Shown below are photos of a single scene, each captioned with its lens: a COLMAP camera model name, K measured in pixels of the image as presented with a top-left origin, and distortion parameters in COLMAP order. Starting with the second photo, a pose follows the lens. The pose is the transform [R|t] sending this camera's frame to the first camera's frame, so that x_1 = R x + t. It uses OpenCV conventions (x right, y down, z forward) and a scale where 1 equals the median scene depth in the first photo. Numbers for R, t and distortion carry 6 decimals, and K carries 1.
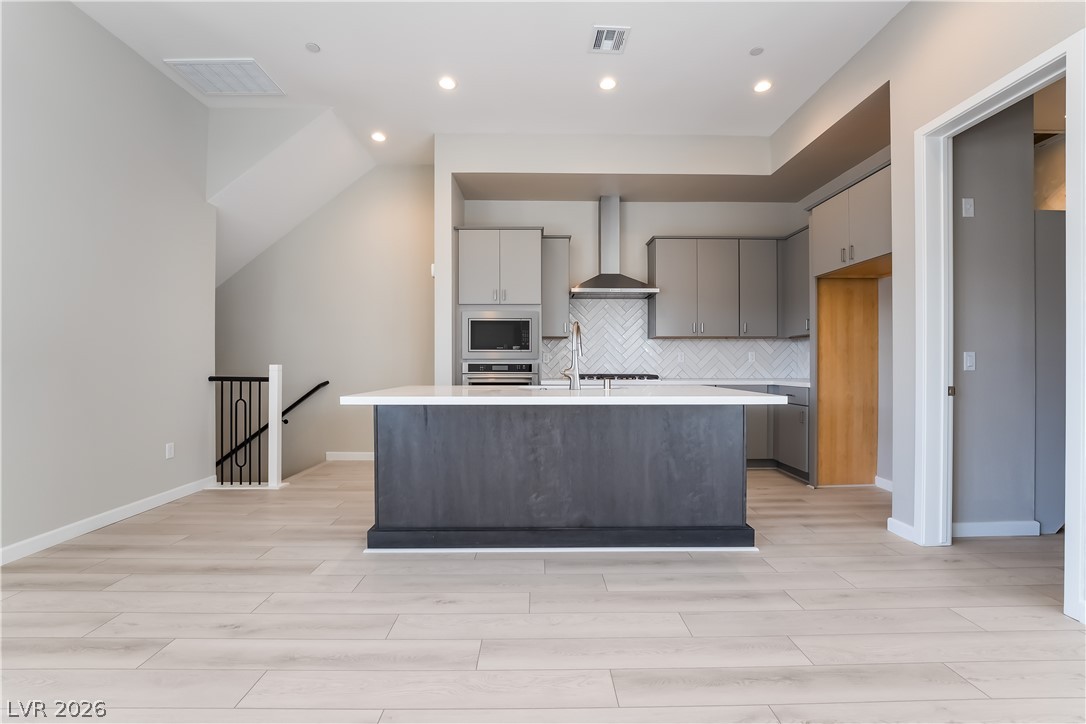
lens RADIAL K [[421.6, 0, 542.7], [0, 421.6, 365.1], [0, 0, 1]] dist [-0.002263, -0.000077]
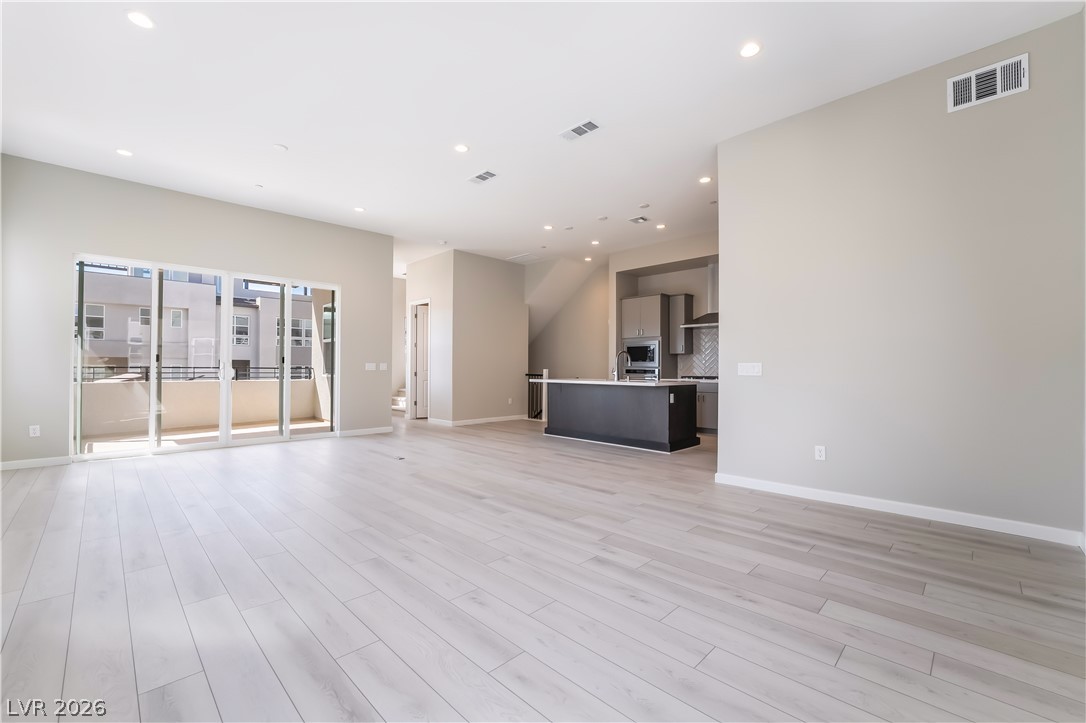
lens RADIAL K [[446.6, 0, 541.4], [0, 446.6, 362.6], [0, 0, 1]] dist [-0.002009, -0.000269]
pose [[0.702262, -0.001995, -0.711915, 1.085823], [-0.008450, 0.999902, -0.011137, -0.009697], [0.711868, 0.013837, 0.702177, -0.734153]]
